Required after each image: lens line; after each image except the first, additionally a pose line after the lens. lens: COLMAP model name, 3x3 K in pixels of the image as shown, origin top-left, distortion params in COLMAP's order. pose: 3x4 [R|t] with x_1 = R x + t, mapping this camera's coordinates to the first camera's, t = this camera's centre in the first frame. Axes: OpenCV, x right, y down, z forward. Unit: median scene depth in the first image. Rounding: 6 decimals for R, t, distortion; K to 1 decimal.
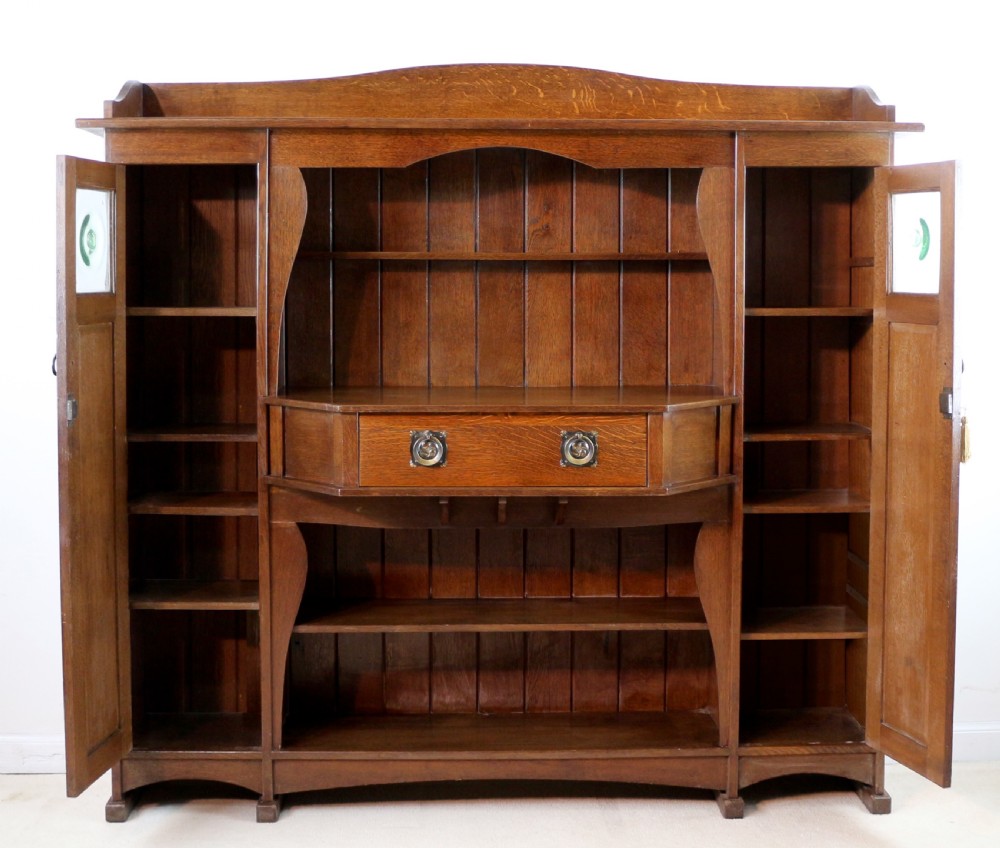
lens RADIAL K [[1493.0, 0, 524.2], [0, 1493.0, 327.5], [0, 0, 1]] dist [-0.147044, 0.000000]
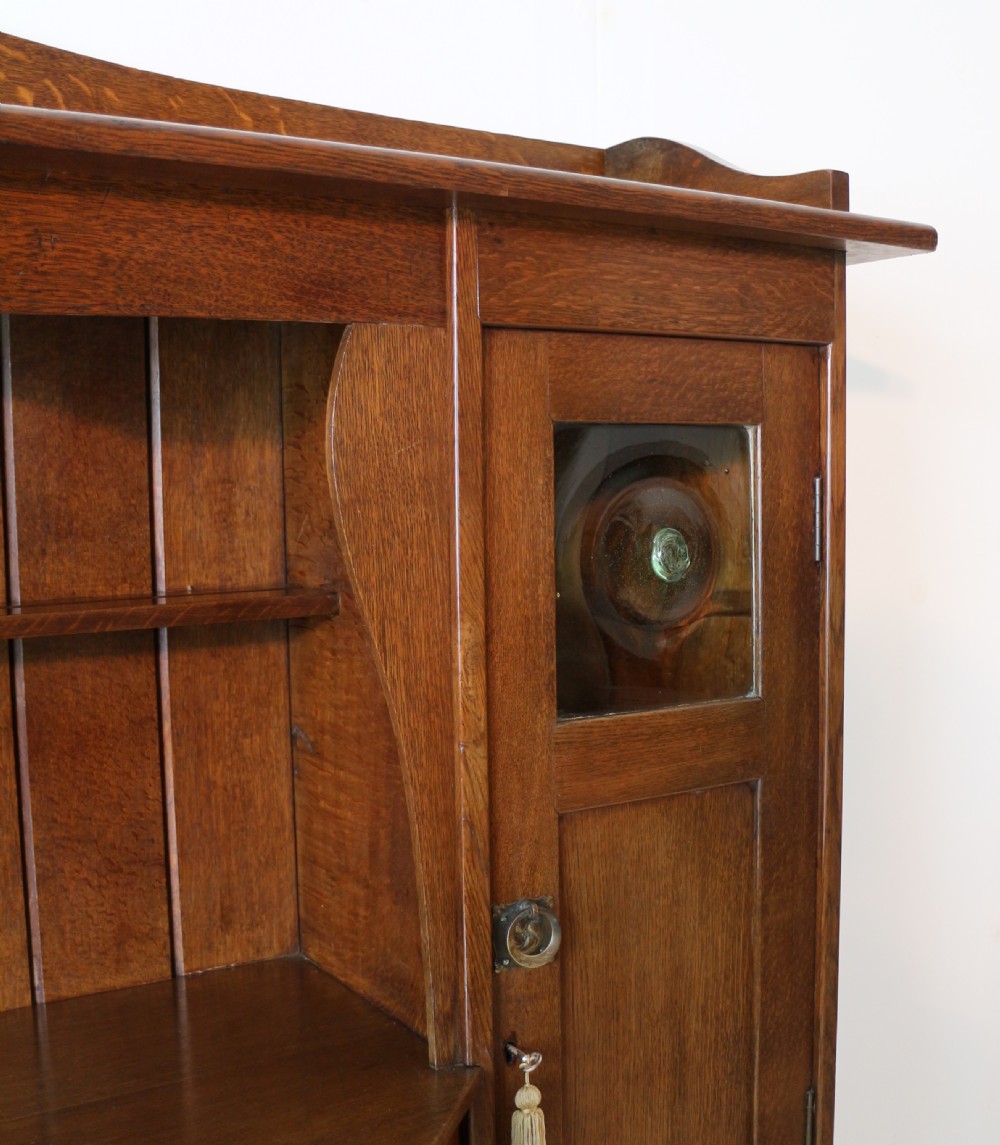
lens RADIAL K [[1404.3, 0, 574.0], [0, 1404.3, 626.4], [0, 0, 1]] dist [-0.137730, 0.000000]
pose [[0.845297, -0.064064, 0.530443, 0.010790], [0.032863, 0.997140, 0.068061, -0.062696], [-0.533286, -0.040100, 0.844984, 0.710924]]
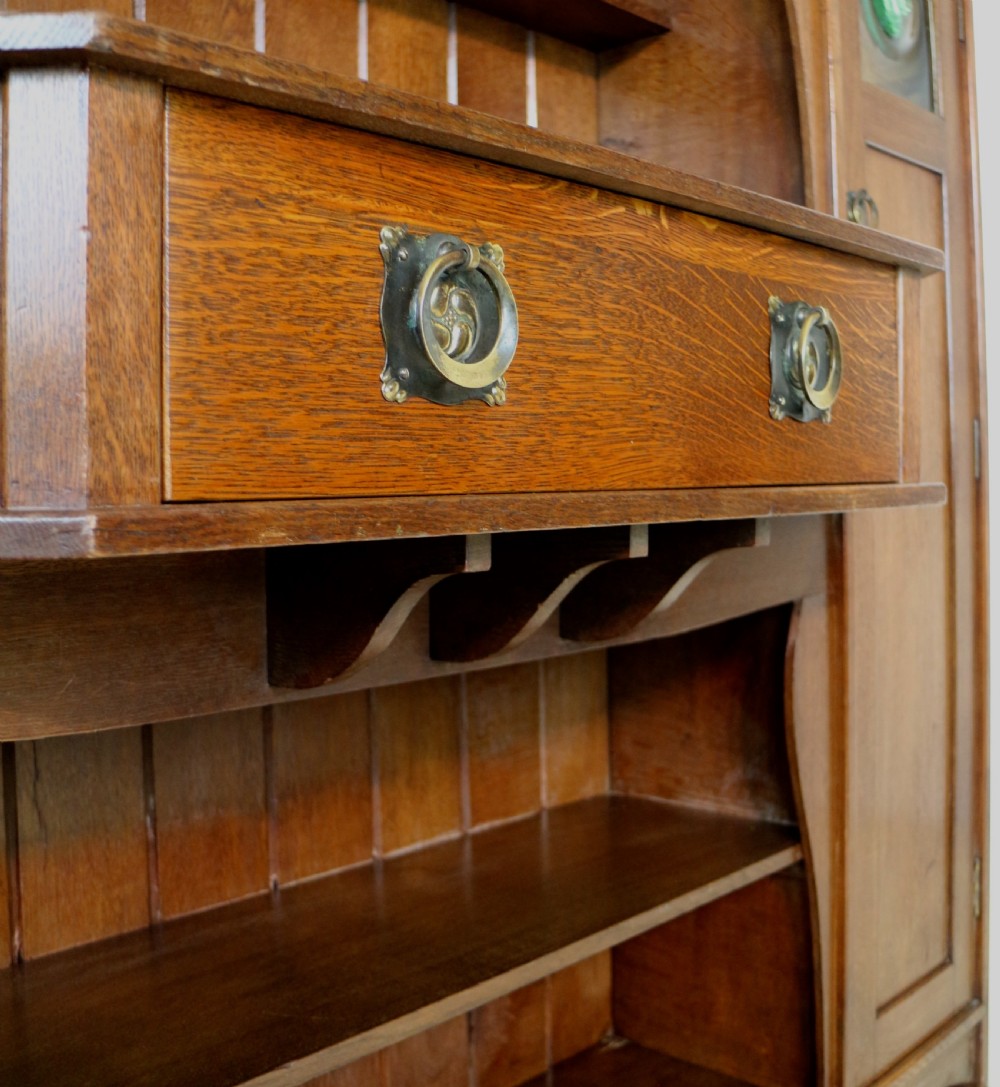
lens RADIAL K [[1249.8, 0, 520.6], [0, 1249.8, 493.2], [0, 0, 1]] dist [-0.137749, 0.000000]
pose [[0.706590, -0.022998, 0.707249, -0.167302], [0.048682, 0.998684, -0.016163, 0.099385], [-0.705947, 0.045851, 0.706779, 0.778995]]
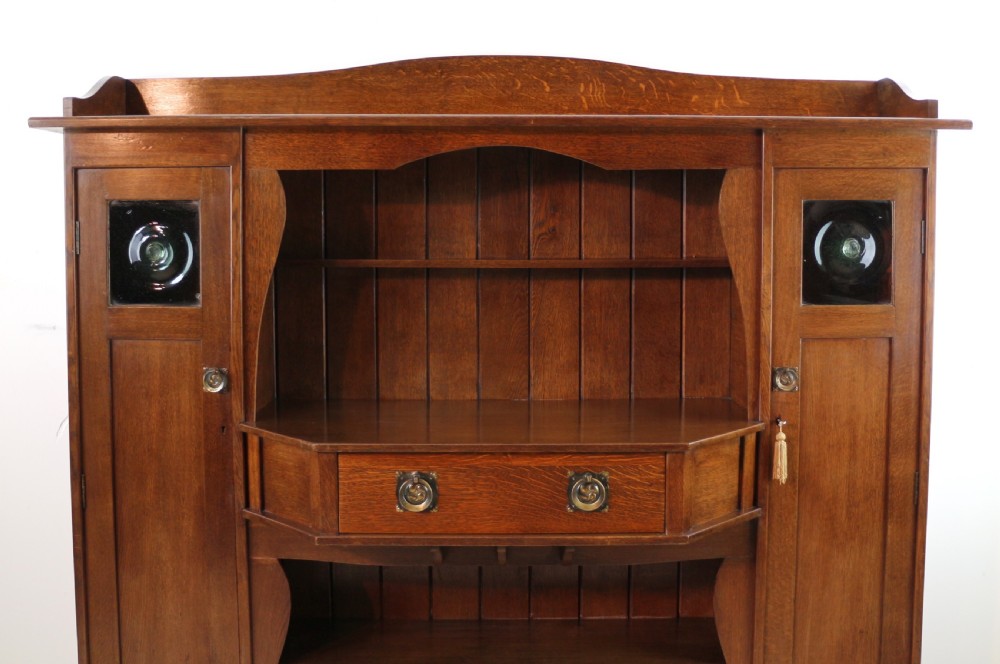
lens RADIAL K [[1073.7, 0, 529.0], [0, 1073.7, 272.3], [0, 0, 1]] dist [-0.131804, 0.000000]
pose [[0.999888, -0.000353, -0.014981, 0.010370], [0.000479, 0.999965, 0.008358, -0.048074], [0.014977, -0.008364, 0.999853, 0.335982]]
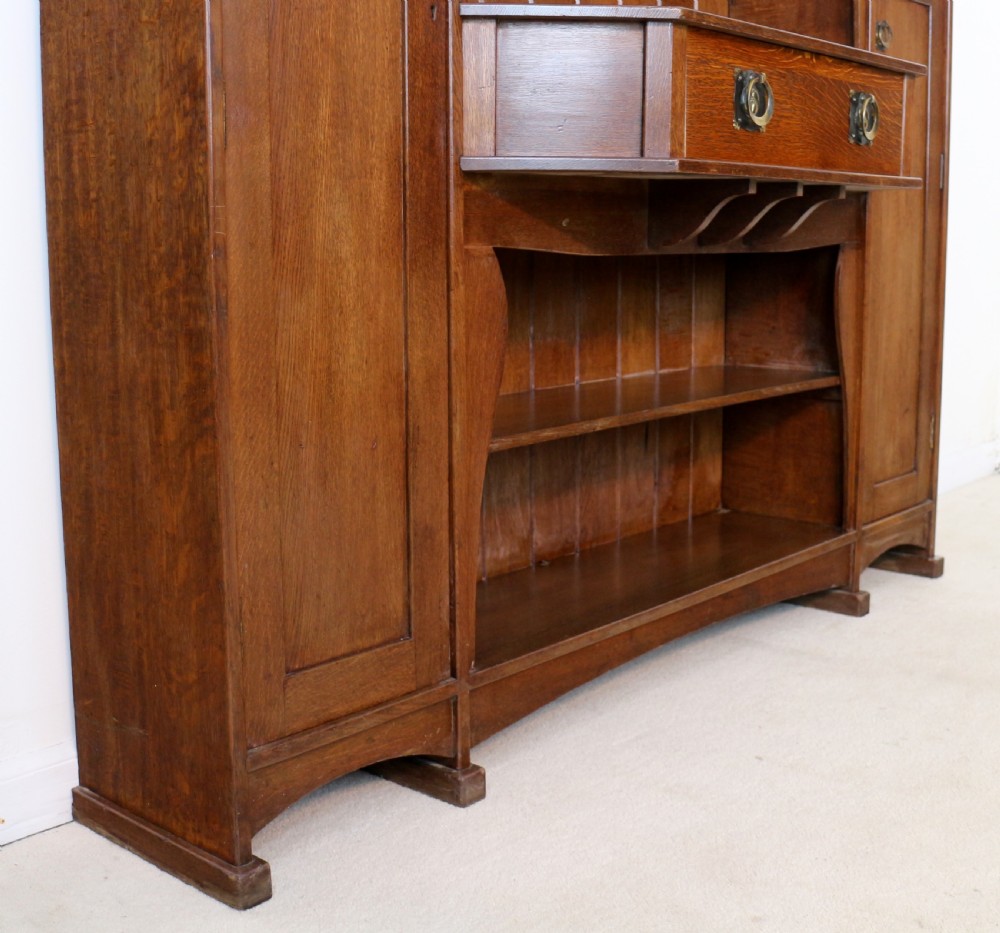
lens RADIAL K [[1315.6, 0, 501.8], [0, 1315.6, 447.1], [0, 0, 1]] dist [-0.152523, 0.000000]
pose [[0.691979, -0.123993, 0.711190, -0.476539], [0.035844, 0.989826, 0.137695, 0.130869], [-0.721028, -0.069790, 0.689383, 0.628712]]
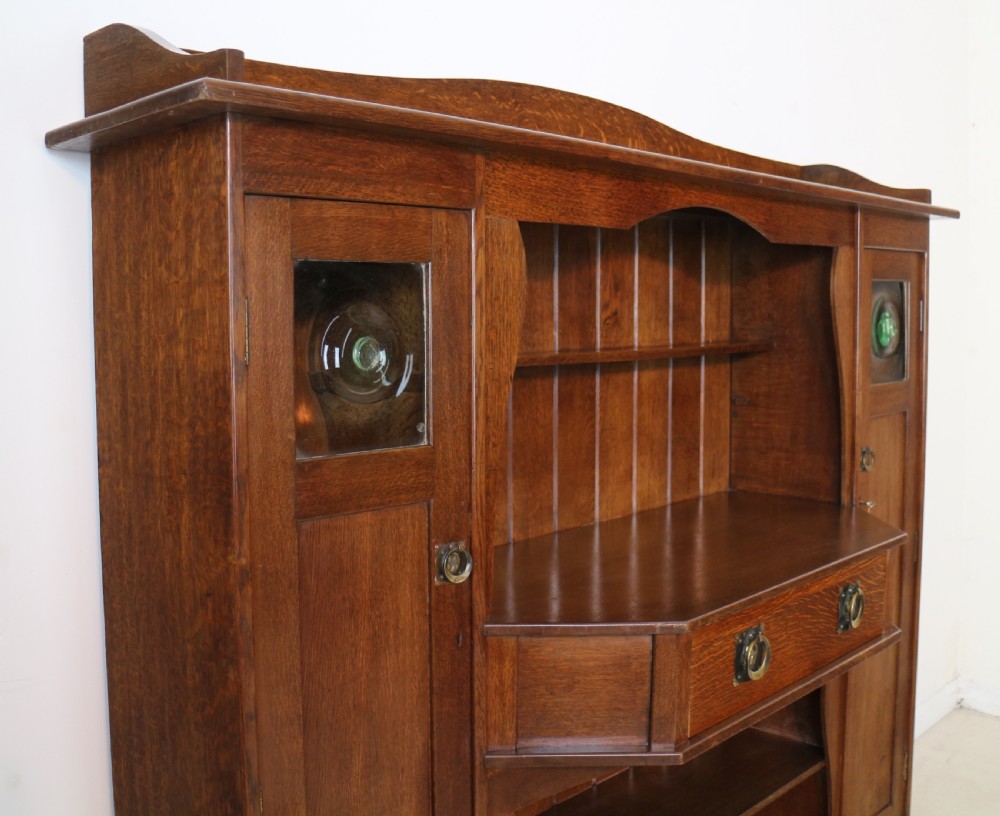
lens RADIAL K [[1055.4, 0, 493.7], [0, 1055.4, 385.0], [0, 0, 1]] dist [-0.136948, 0.000000]
pose [[0.725548, -0.056815, 0.685823, -0.416587], [0.035495, 0.998349, 0.045154, -0.058948], [-0.687256, -0.008419, 0.726367, 0.666488]]
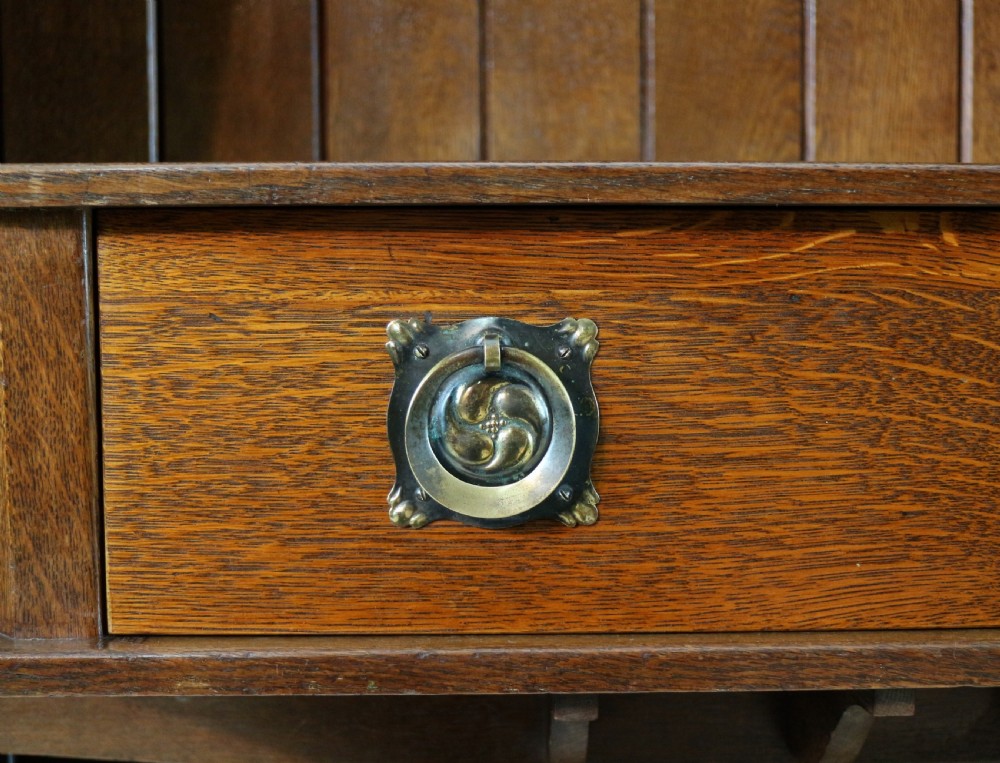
lens RADIAL K [[1317.9, 0, 559.8], [0, 1317.9, 377.7], [0, 0, 1]] dist [-0.072987, 0.000000]
pose [[0.999989, -0.003649, 0.003041, -0.051175], [0.003560, 0.999575, 0.028935, 0.064576], [-0.003145, -0.028924, 0.999577, 0.760945]]
